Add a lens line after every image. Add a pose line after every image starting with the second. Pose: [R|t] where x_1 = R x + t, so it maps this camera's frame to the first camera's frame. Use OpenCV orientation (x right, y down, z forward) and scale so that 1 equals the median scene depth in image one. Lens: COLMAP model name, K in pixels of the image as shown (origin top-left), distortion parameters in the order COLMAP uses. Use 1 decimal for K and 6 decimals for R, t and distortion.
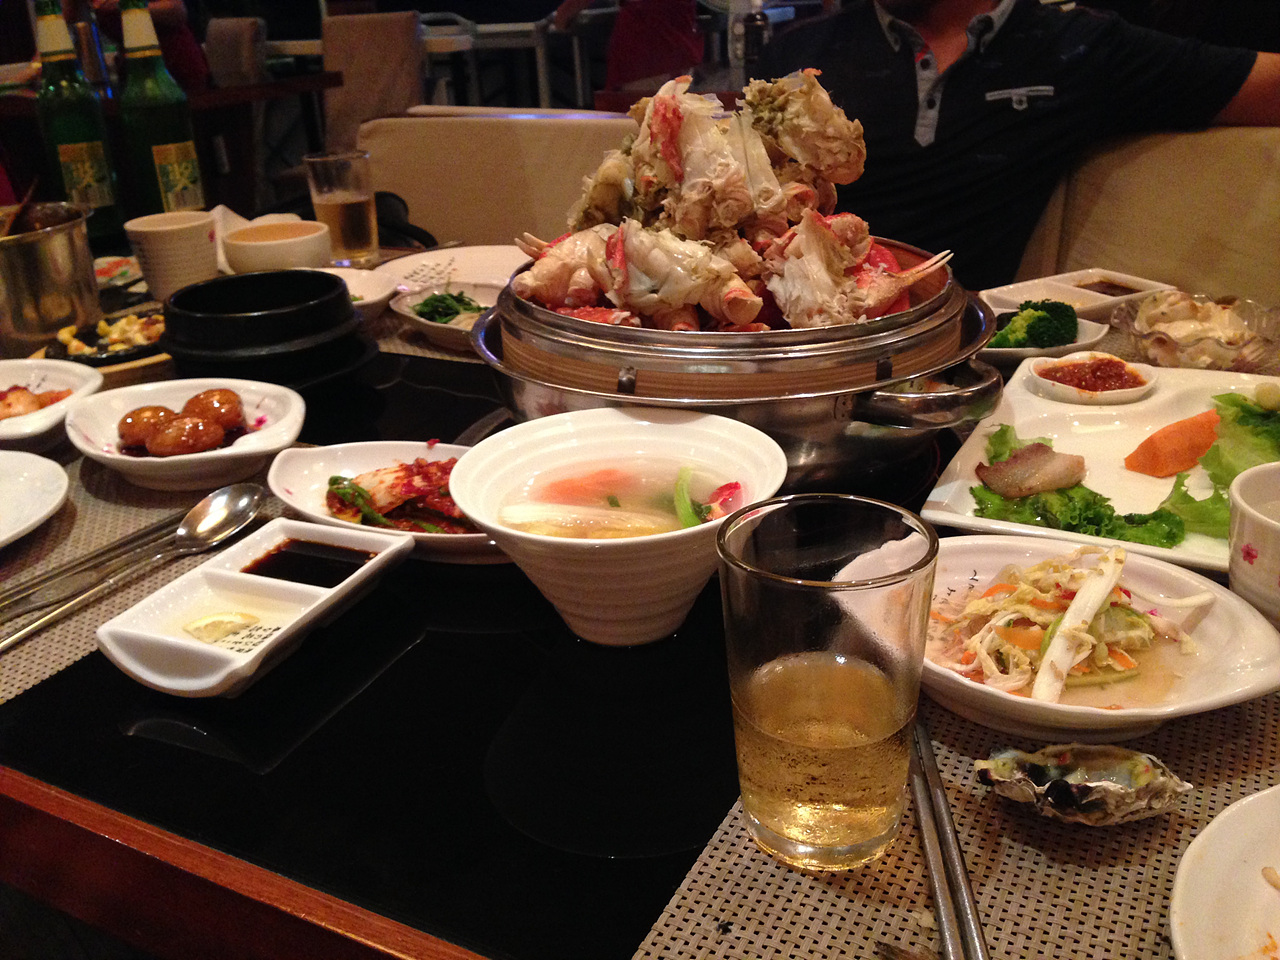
lens RADIAL K [[1199.4, 0, 640.9], [0, 1199.4, 476.9], [0, 0, 1]] dist [-0.010640, 0.000000]
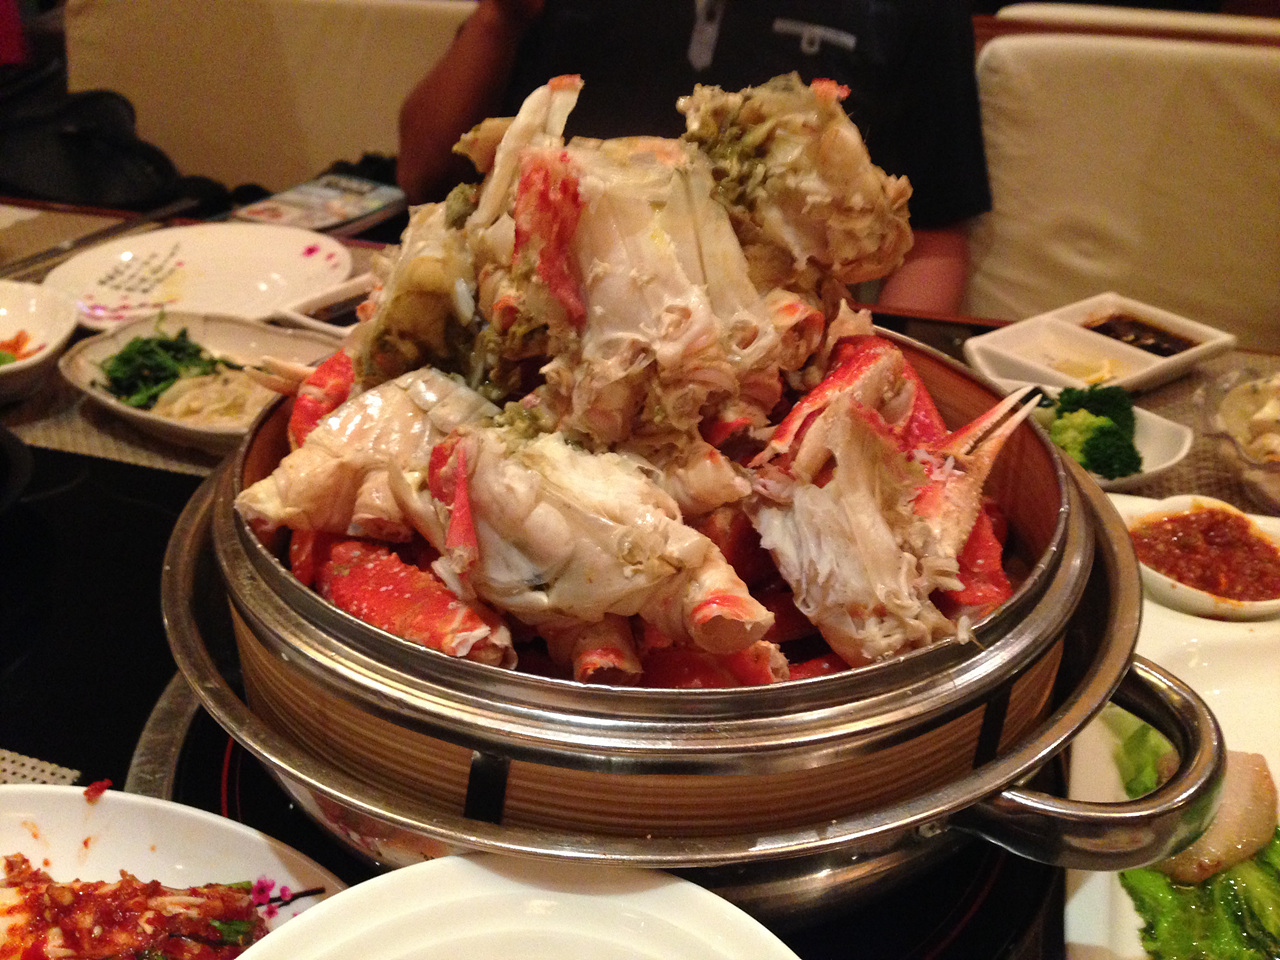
lens RADIAL K [[1199.4, 0, 668.0], [0, 1199.4, 449.1], [0, 0, 1]] dist [-0.010640, 0.000000]
pose [[0.982522, -0.042958, 0.181124, -0.021103], [0.023789, 0.994005, 0.106711, -0.241145], [-0.184622, -0.100537, 0.977654, 0.500522]]
